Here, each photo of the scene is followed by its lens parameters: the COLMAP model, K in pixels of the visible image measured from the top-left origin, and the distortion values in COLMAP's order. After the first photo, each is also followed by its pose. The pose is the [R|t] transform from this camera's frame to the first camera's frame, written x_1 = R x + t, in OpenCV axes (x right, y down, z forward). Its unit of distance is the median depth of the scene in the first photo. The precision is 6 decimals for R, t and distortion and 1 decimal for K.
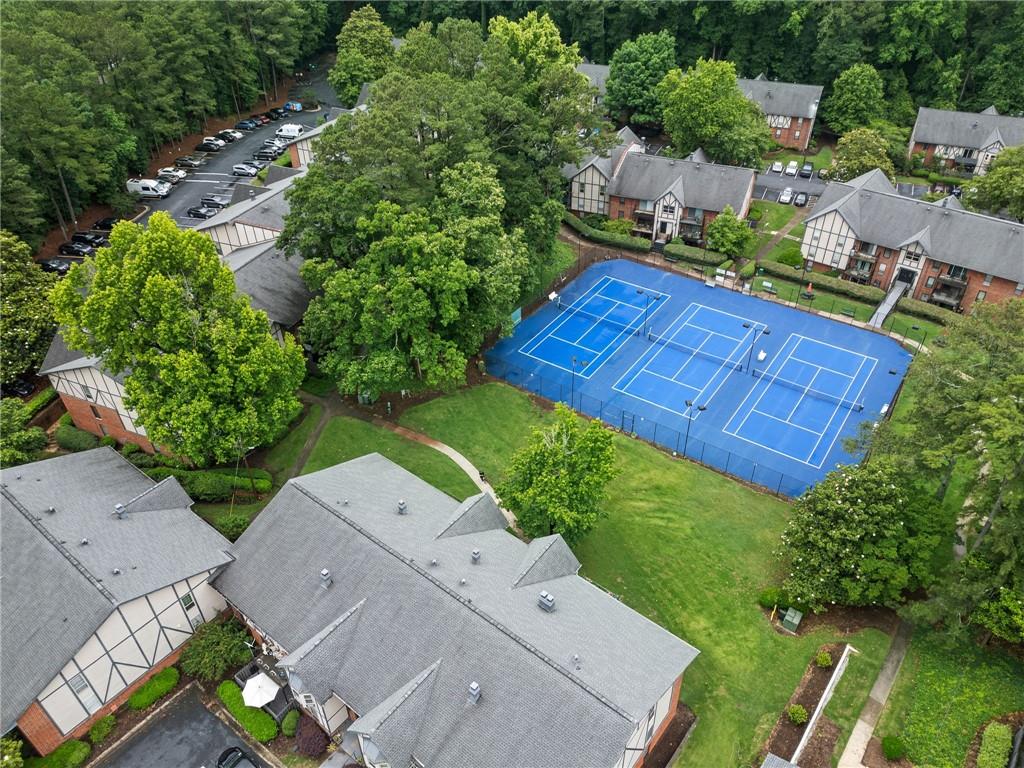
lens RADIAL K [[726.5, 0, 512.0], [0, 726.5, 384.0], [0, 0, 1]] dist [0.046359, -0.002413]
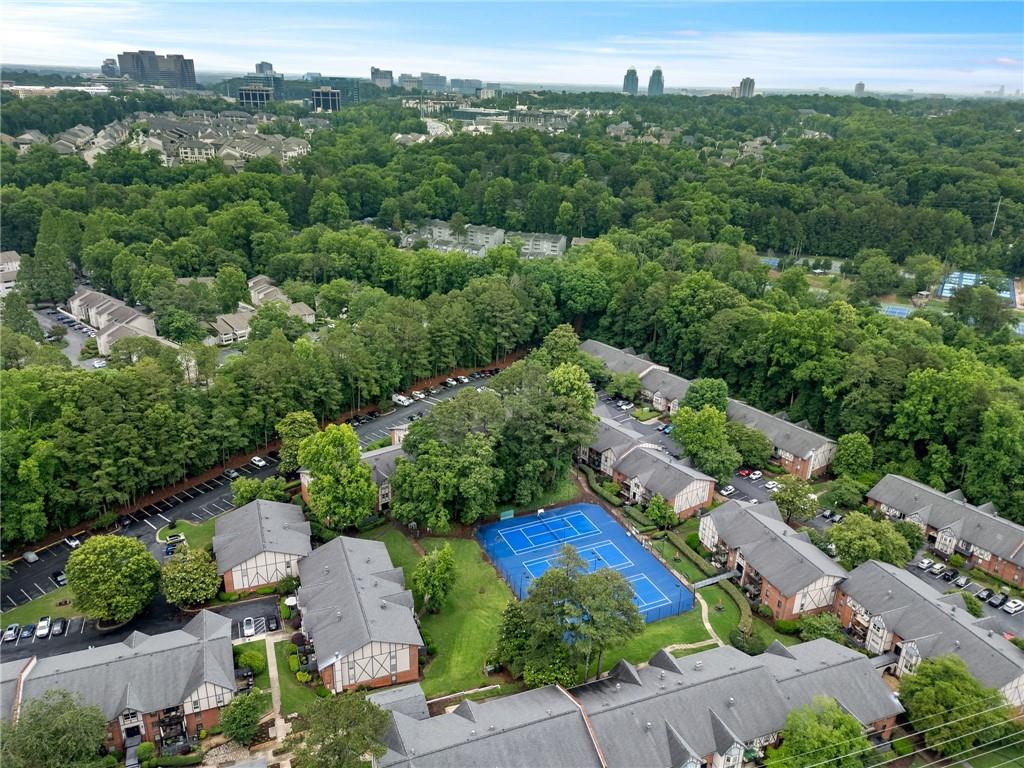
lens RADIAL K [[726.5, 0, 512.0], [0, 726.5, 384.0], [0, 0, 1]] dist [0.046359, -0.002413]
pose [[0.863409, 0.222351, -0.452863, 0.671773], [-0.340533, 0.919160, -0.197946, -0.028551], [0.372240, 0.325123, 0.869328, -0.619598]]
